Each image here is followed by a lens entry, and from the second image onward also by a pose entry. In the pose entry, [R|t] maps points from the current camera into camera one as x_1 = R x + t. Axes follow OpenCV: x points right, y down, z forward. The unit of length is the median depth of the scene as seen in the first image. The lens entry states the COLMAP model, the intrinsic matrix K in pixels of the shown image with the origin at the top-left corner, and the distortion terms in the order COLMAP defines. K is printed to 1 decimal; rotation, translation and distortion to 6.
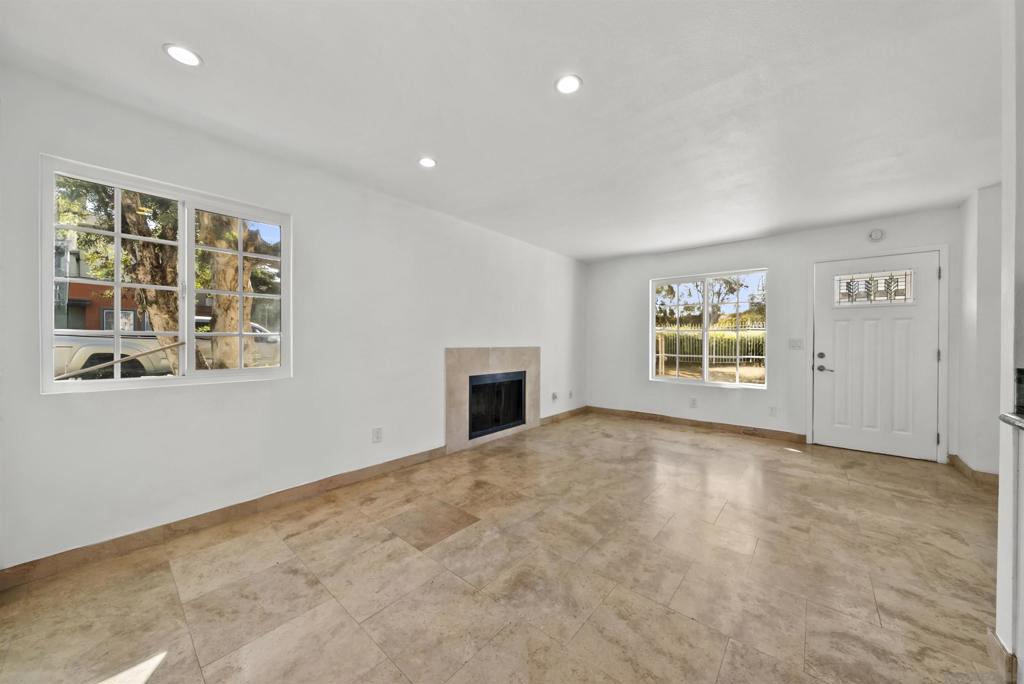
lens RADIAL K [[353.3, 0, 511.5], [0, 353.3, 342.3], [0, 0, 1]] dist [-0.003394, 0.000120]
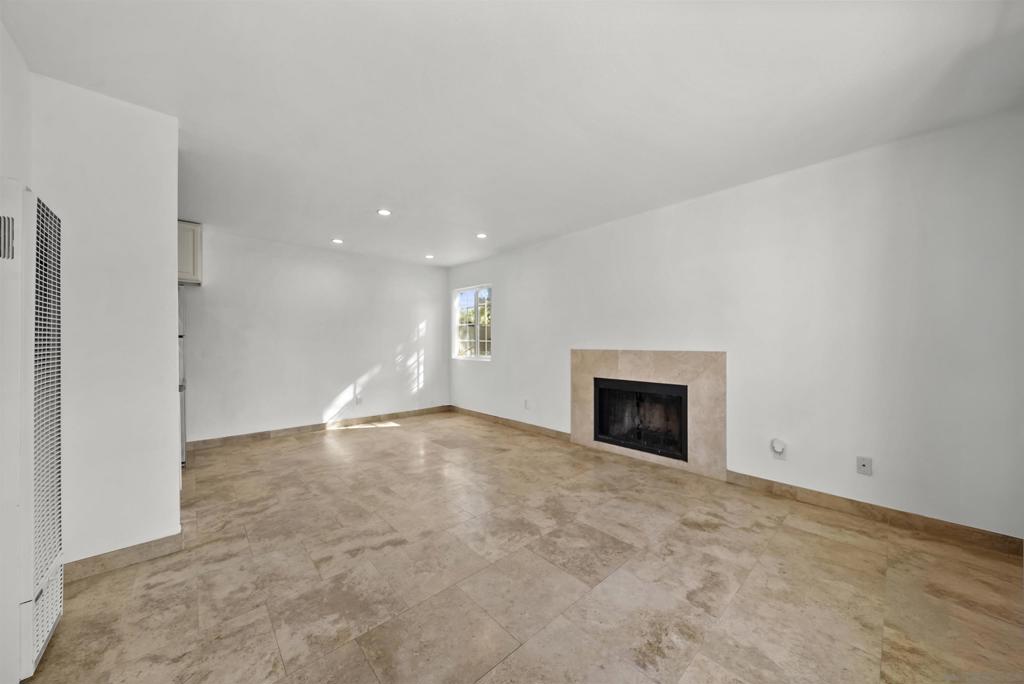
lens RADIAL K [[353.3, 0, 511.4], [0, 353.3, 343.2], [0, 0, 1]] dist [-0.003394, 0.000120]
pose [[-0.123266, -0.001605, -0.992372, 0.986076], [-0.000288, 0.999999, -0.001582, -0.002298], [0.992374, 0.000091, -0.123266, 0.950072]]
